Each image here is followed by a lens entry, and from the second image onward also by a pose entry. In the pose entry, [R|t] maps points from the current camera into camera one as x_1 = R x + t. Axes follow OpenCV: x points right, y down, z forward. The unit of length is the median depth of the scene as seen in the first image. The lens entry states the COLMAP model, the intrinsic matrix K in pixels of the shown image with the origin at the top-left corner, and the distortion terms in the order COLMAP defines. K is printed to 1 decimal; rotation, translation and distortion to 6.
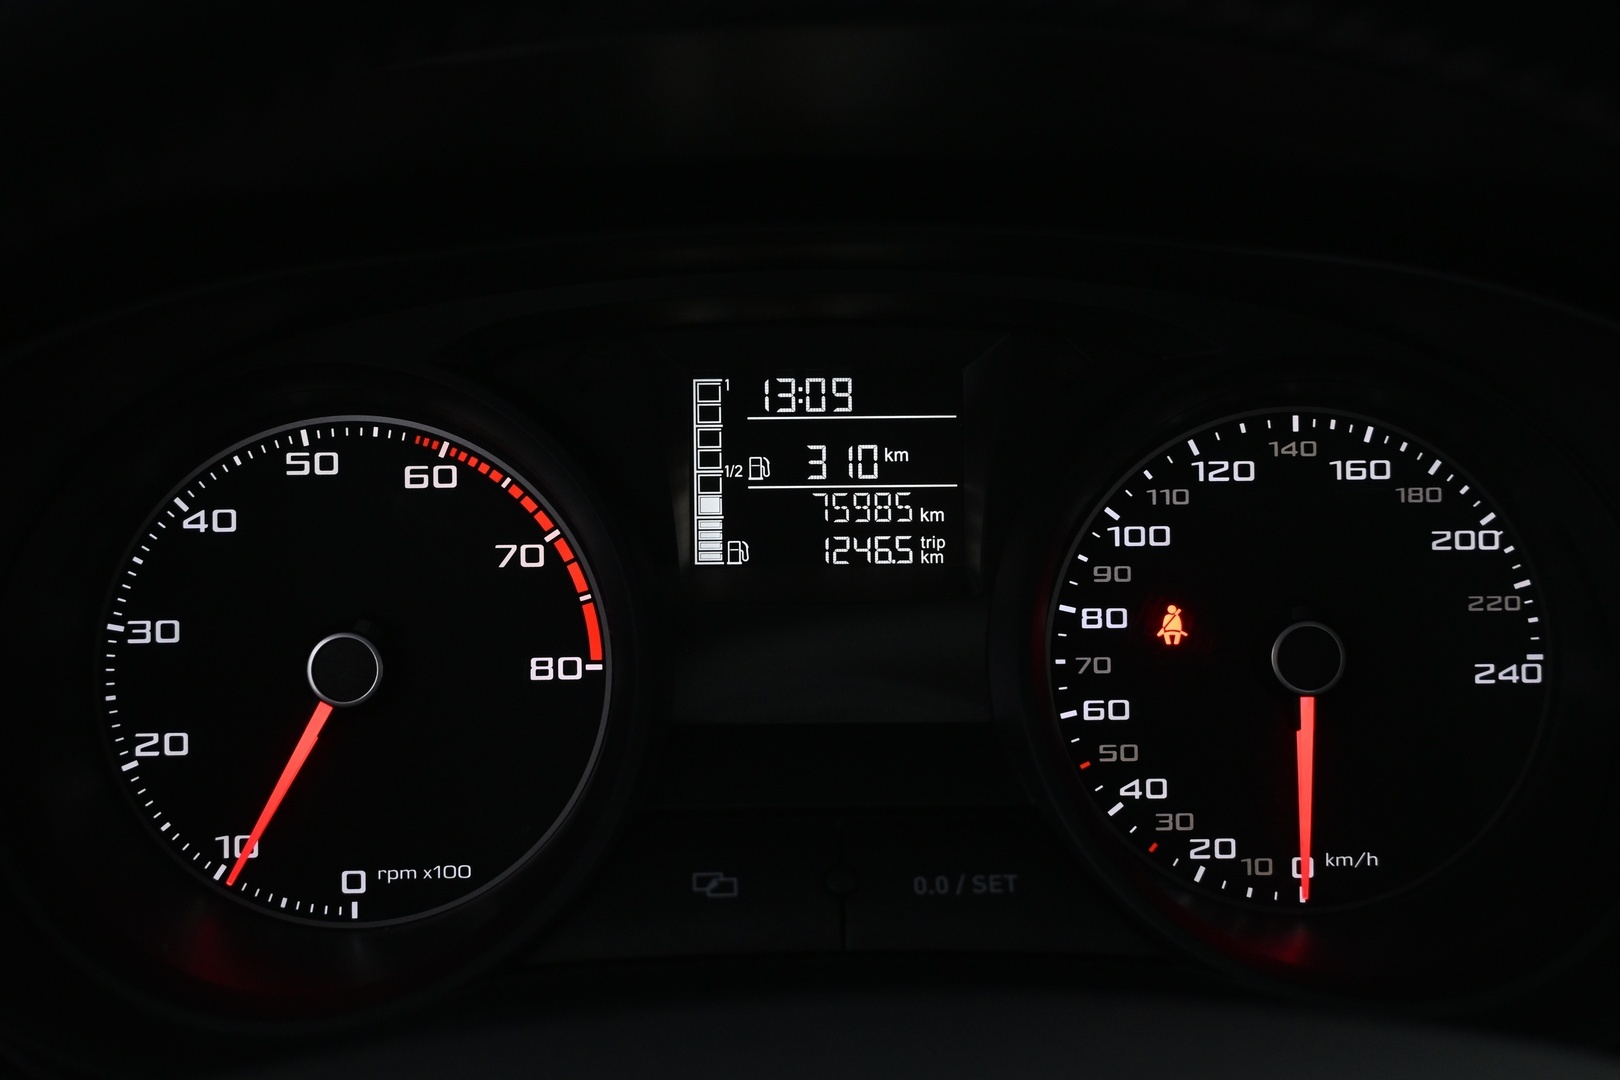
lens RADIAL K [[2574.4, 0, 810.7], [0, 2574.4, 541.0], [0, 0, 1]] dist [0.020487, 0.000000]
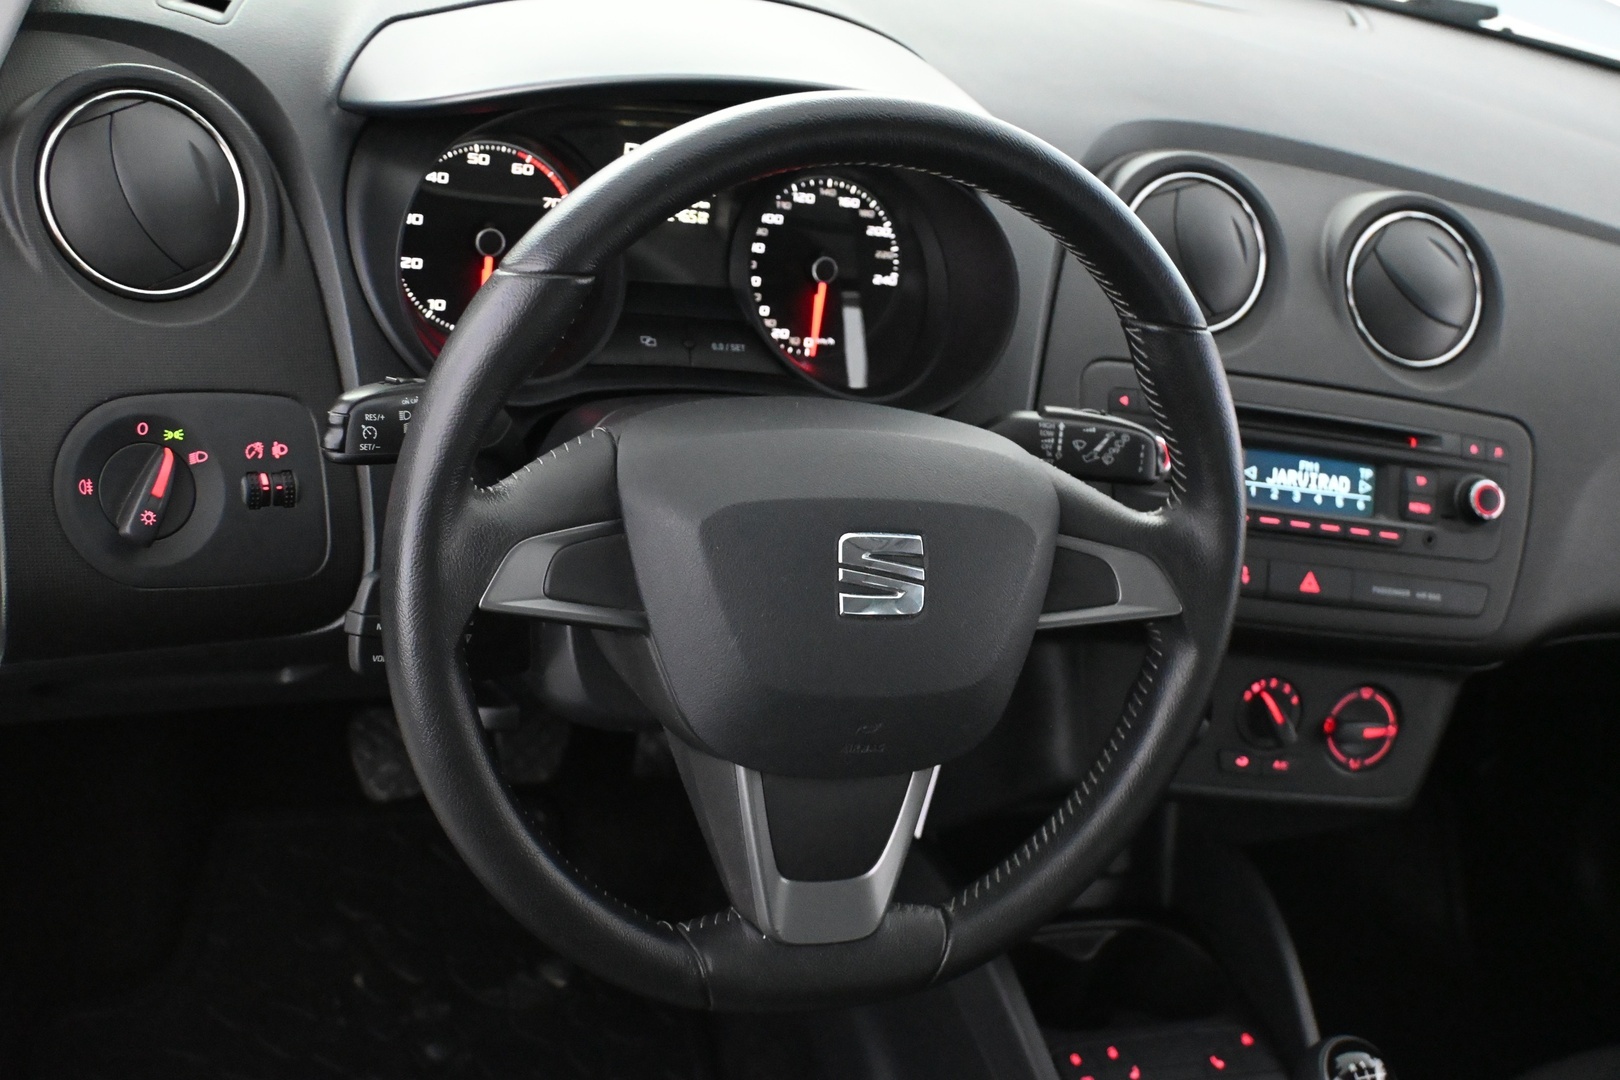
lens RADIAL K [[1943.7, 0, 811.0], [0, 1943.7, 539.4], [0, 0, 1]] dist [0.005473, 0.000000]
pose [[0.917971, 0.035094, 0.395092, -0.637167], [-0.146197, 0.955886, 0.254773, -0.208242], [-0.368721, -0.291635, 0.882606, -0.932644]]
